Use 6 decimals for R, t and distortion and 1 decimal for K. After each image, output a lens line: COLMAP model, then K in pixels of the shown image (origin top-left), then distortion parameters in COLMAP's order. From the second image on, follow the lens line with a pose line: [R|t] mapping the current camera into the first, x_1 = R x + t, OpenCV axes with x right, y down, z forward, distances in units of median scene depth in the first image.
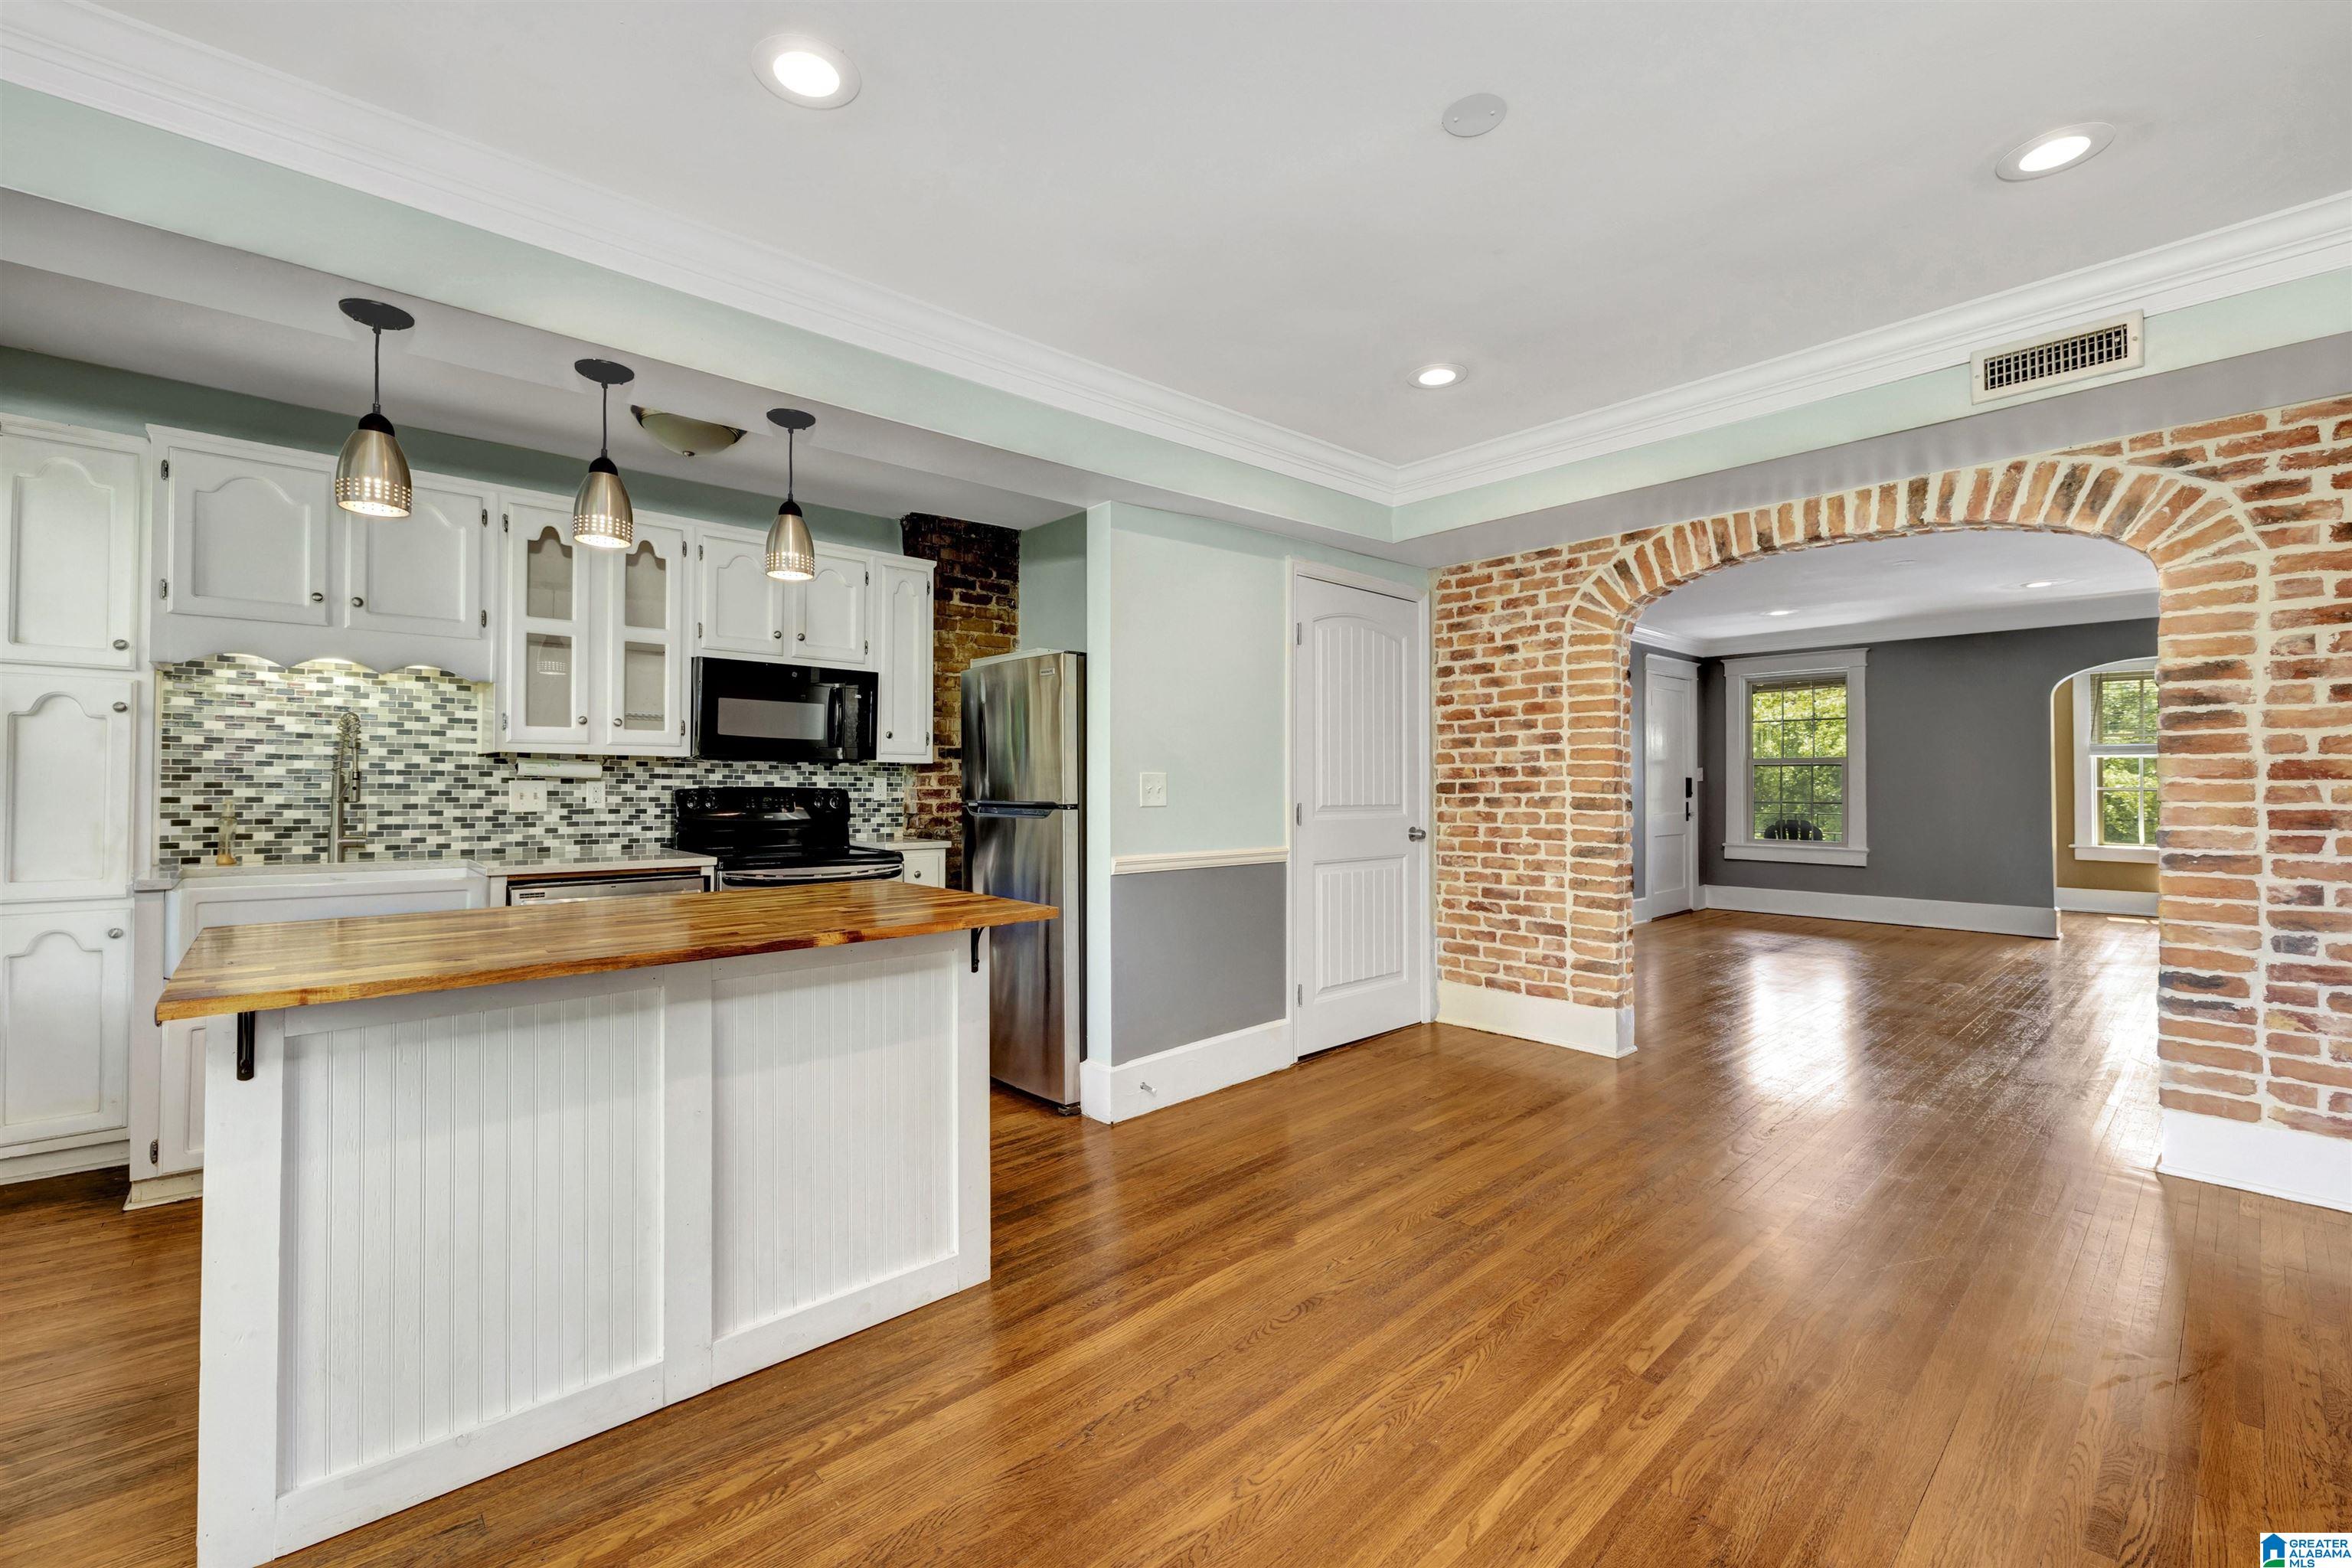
lens RADIAL K [[990.5, 0, 1186.1], [0, 990.5, 782.5], [0, 0, 1]] dist [-0.003999, -0.000358]
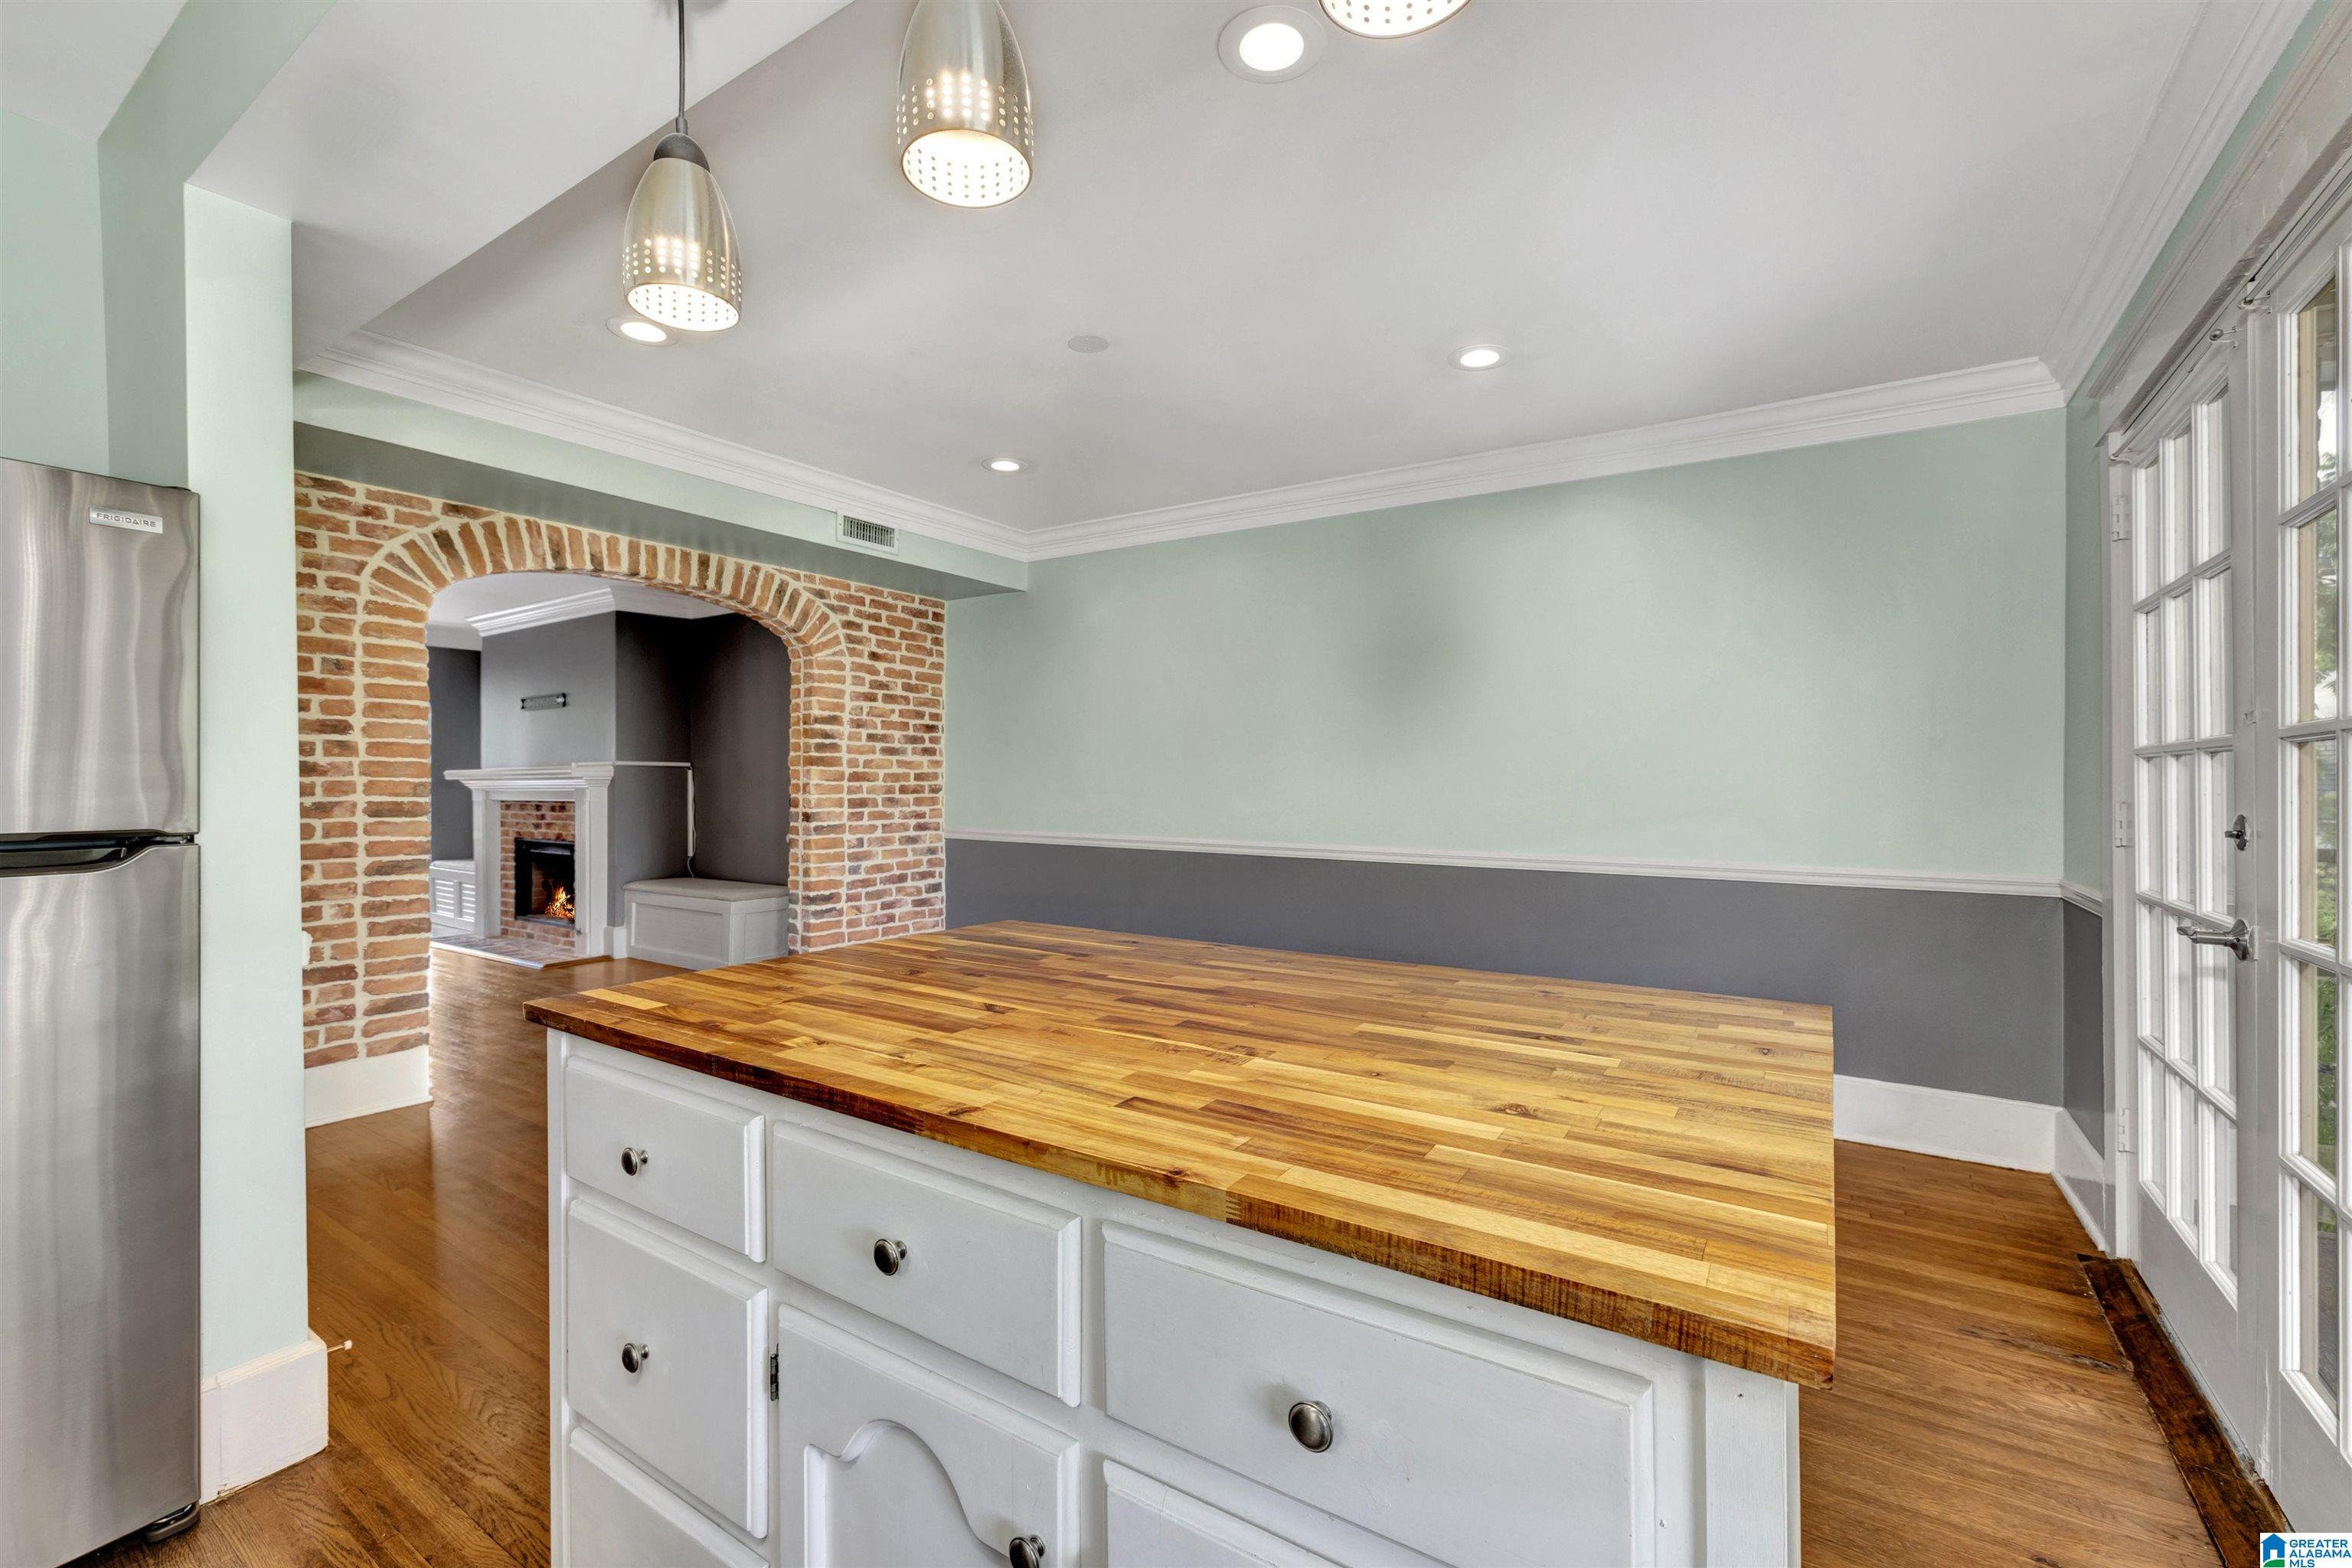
lens RADIAL K [[990.5, 0, 1183.3], [0, 990.5, 786.4], [0, 0, 1]] dist [-0.003999, -0.000358]
pose [[-0.256965, -0.001834, 0.966419, -0.672810], [0.001937, 0.999995, 0.002412, 0.001939], [-0.966419, 0.002492, -0.256960, 0.685443]]
